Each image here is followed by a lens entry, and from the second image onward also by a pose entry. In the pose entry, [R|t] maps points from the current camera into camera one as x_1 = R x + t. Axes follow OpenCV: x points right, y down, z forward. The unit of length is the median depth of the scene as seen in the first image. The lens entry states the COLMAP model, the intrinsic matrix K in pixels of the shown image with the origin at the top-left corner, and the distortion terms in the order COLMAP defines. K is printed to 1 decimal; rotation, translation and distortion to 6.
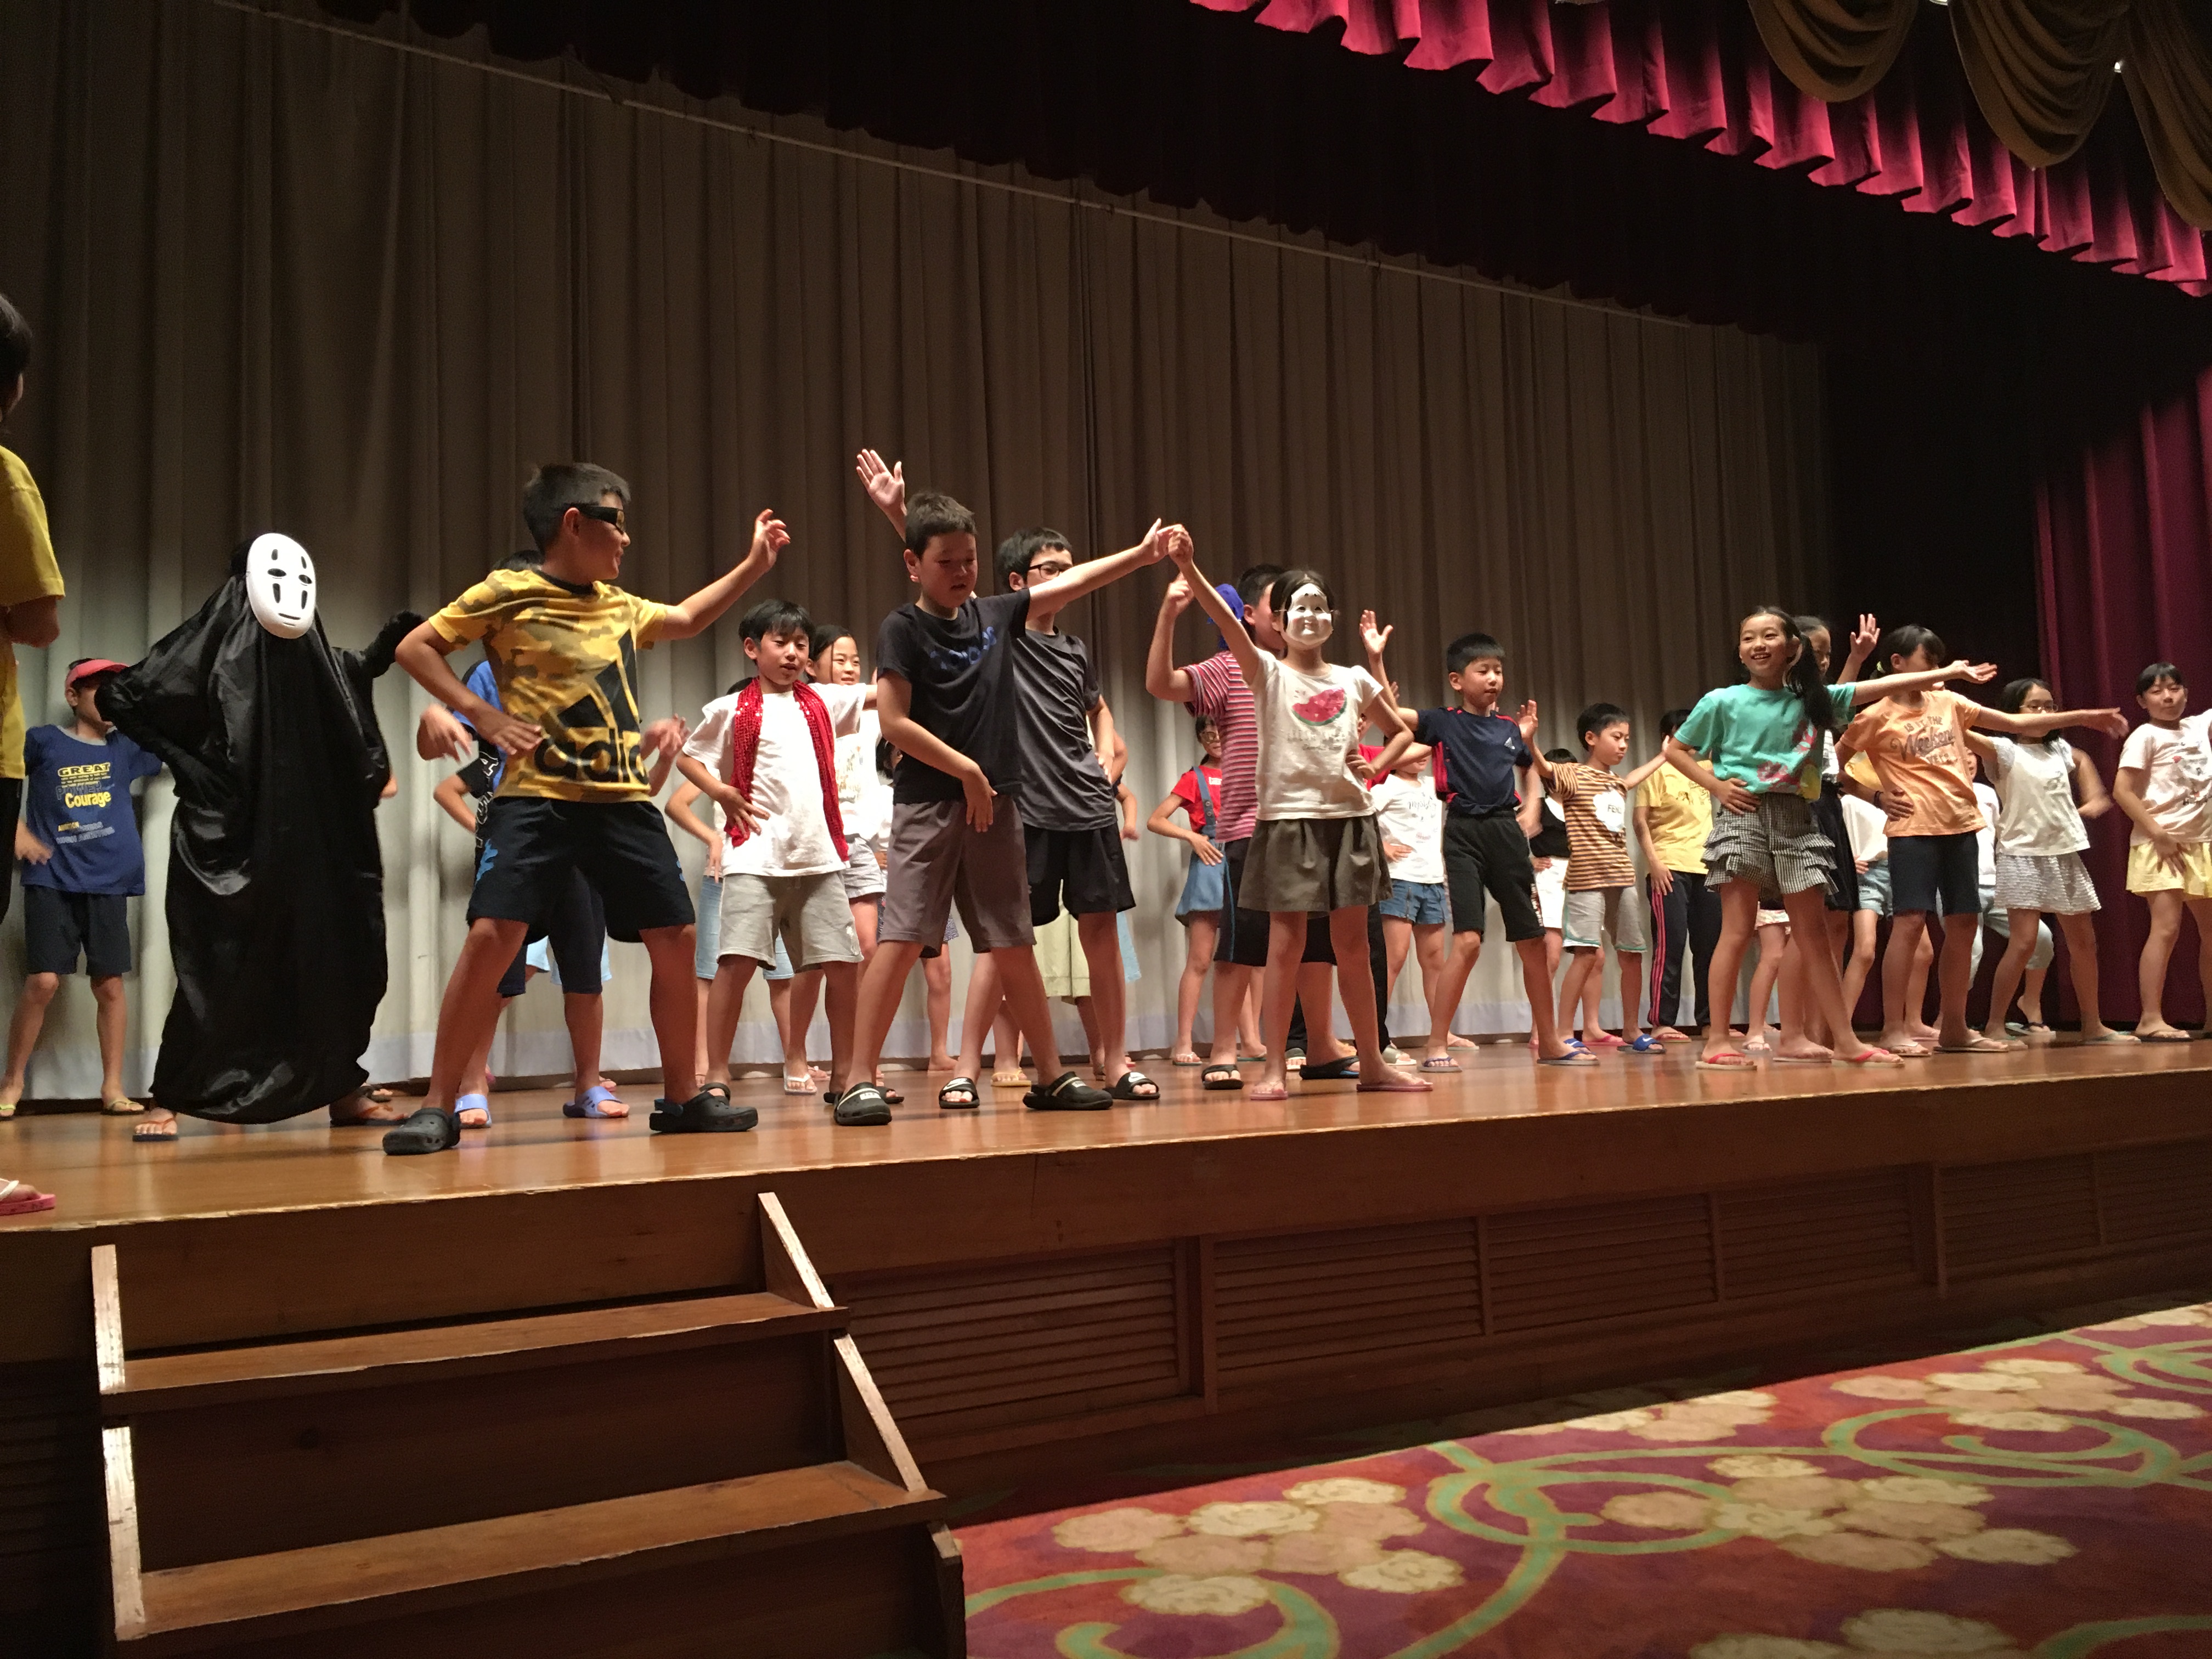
lens RADIAL K [[1944.7, 0, 1106.0], [0, 1944.7, 829.5], [0, 0, 1]] dist [0.097841, -0.134971]
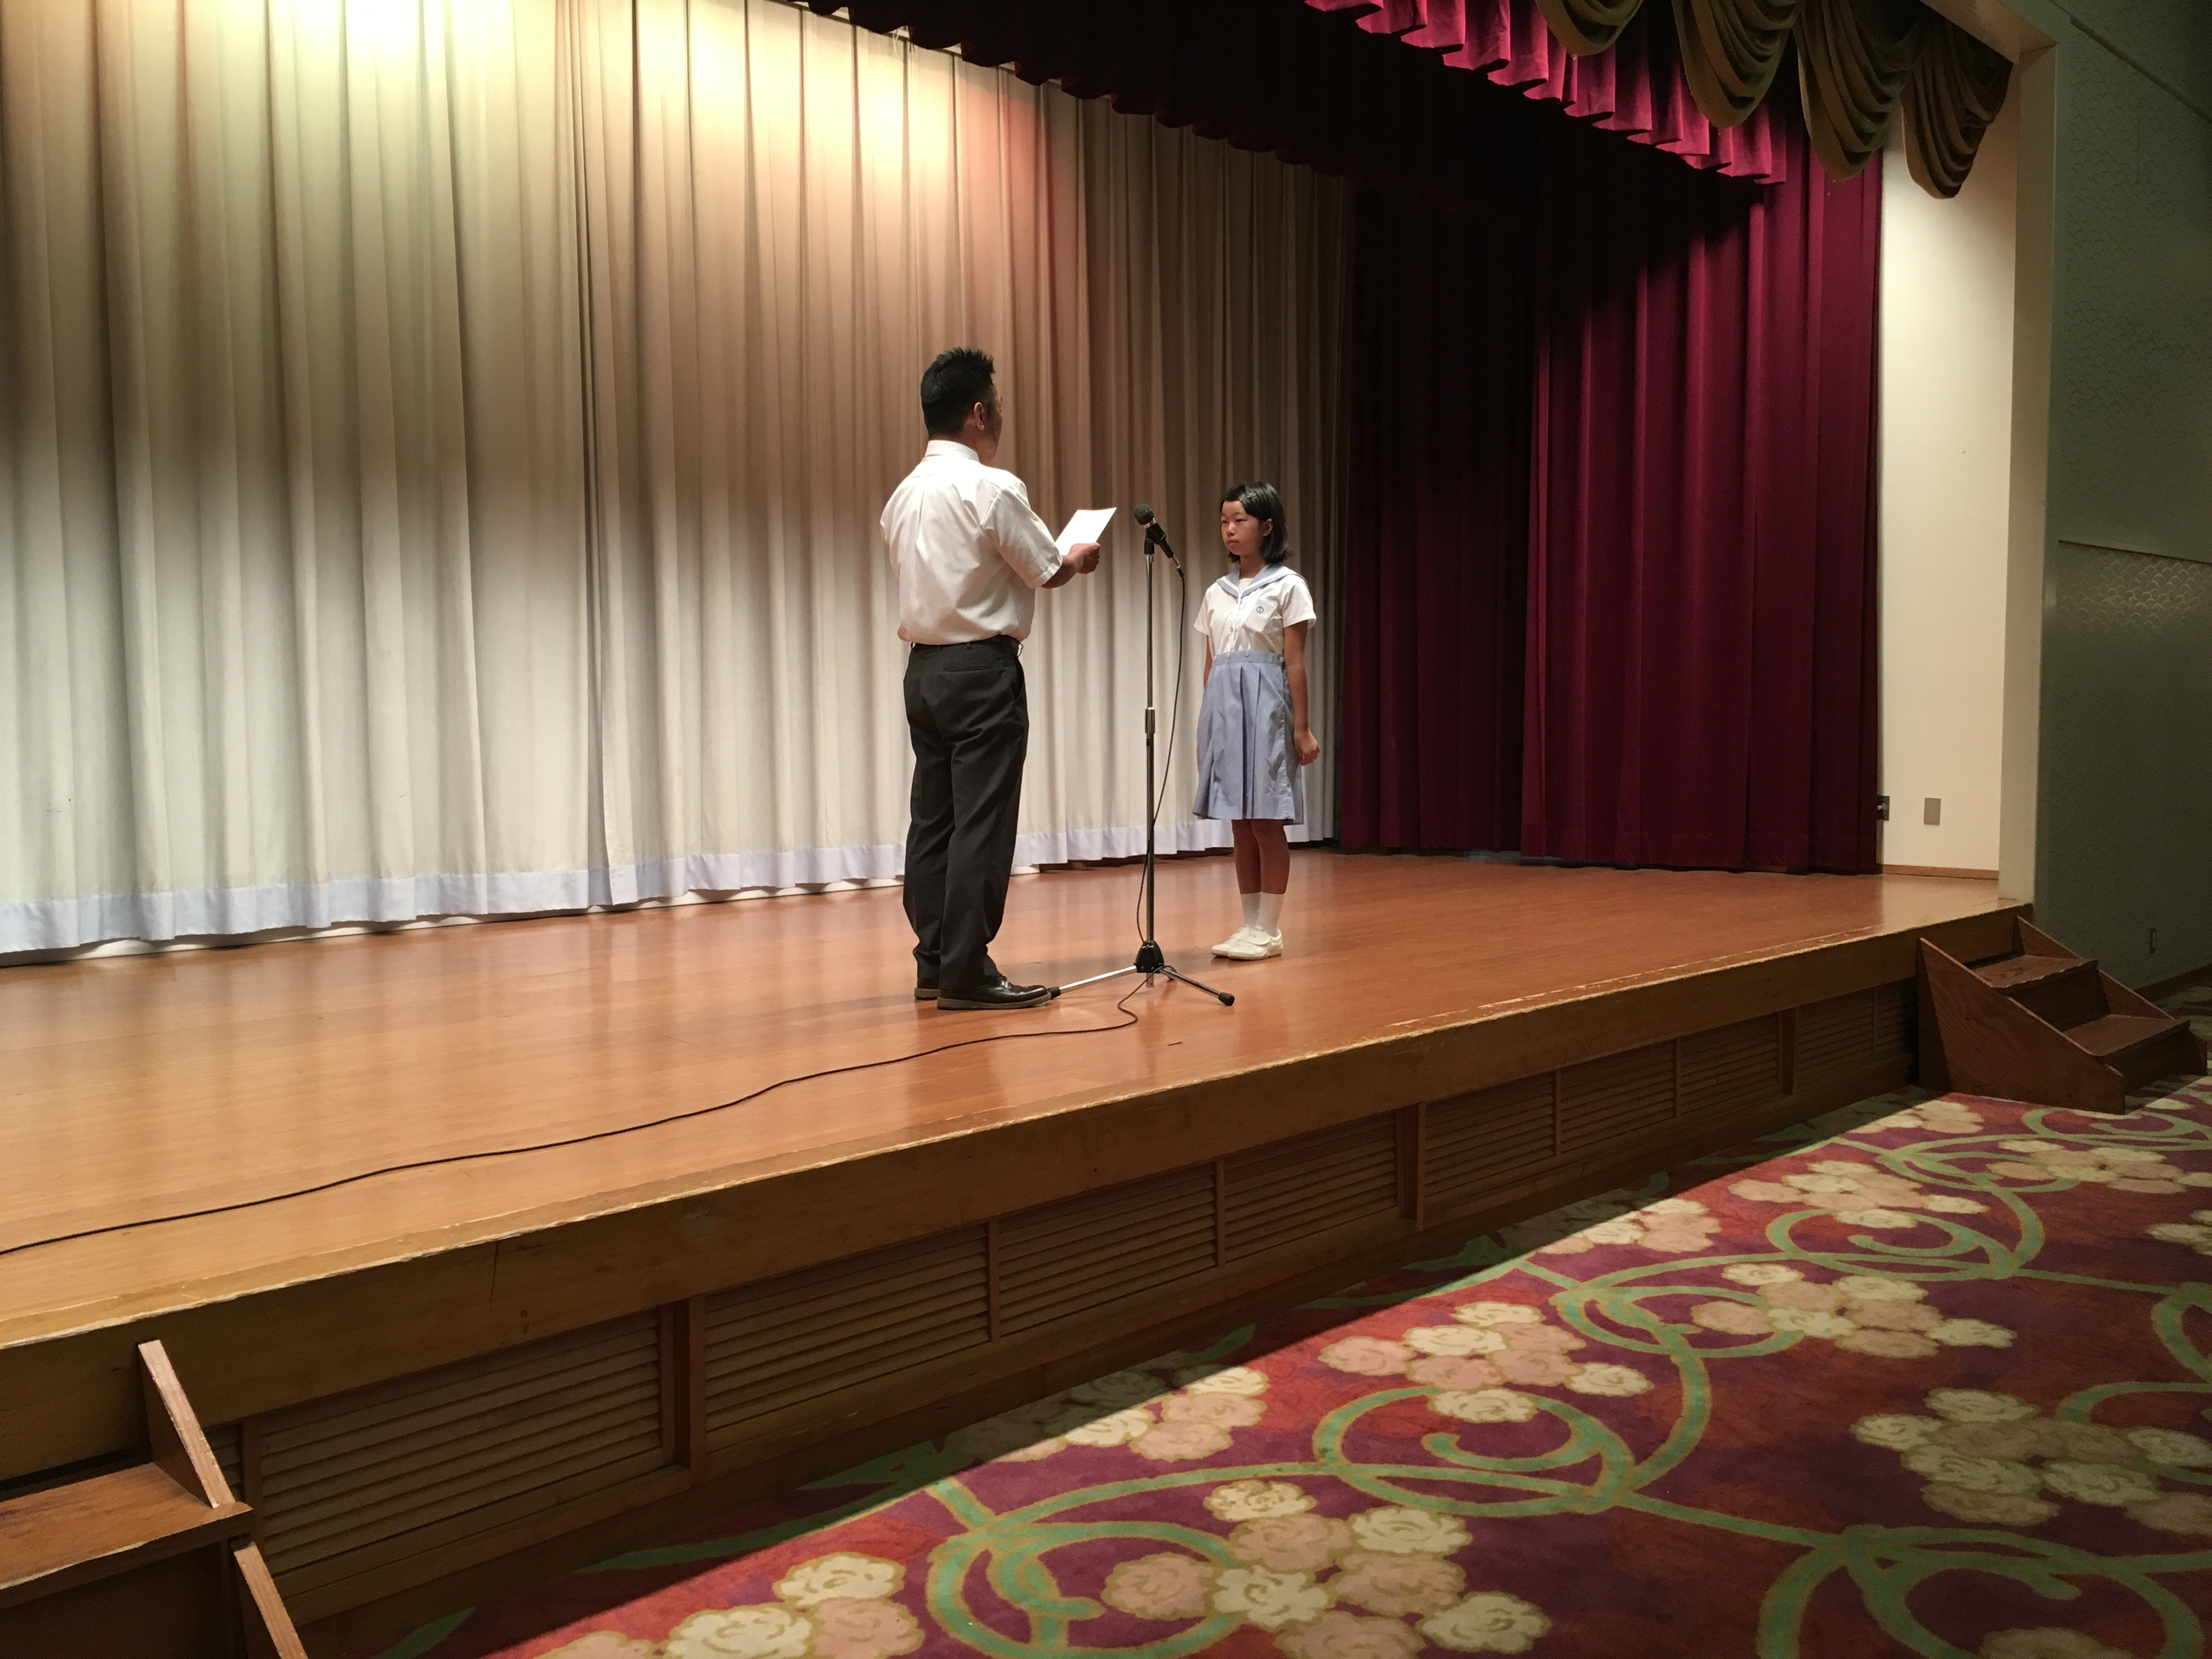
lens RADIAL K [[1888.2, 0, 1106.0], [0, 1888.2, 829.5], [0, 0, 1]] dist [0.080532, -0.119852]
pose [[0.968911, 0.000045, 0.247410, 0.015855], [-0.041427, 0.985911, 0.162059, -0.148616], [-0.243917, -0.167270, 0.955262, 0.133506]]
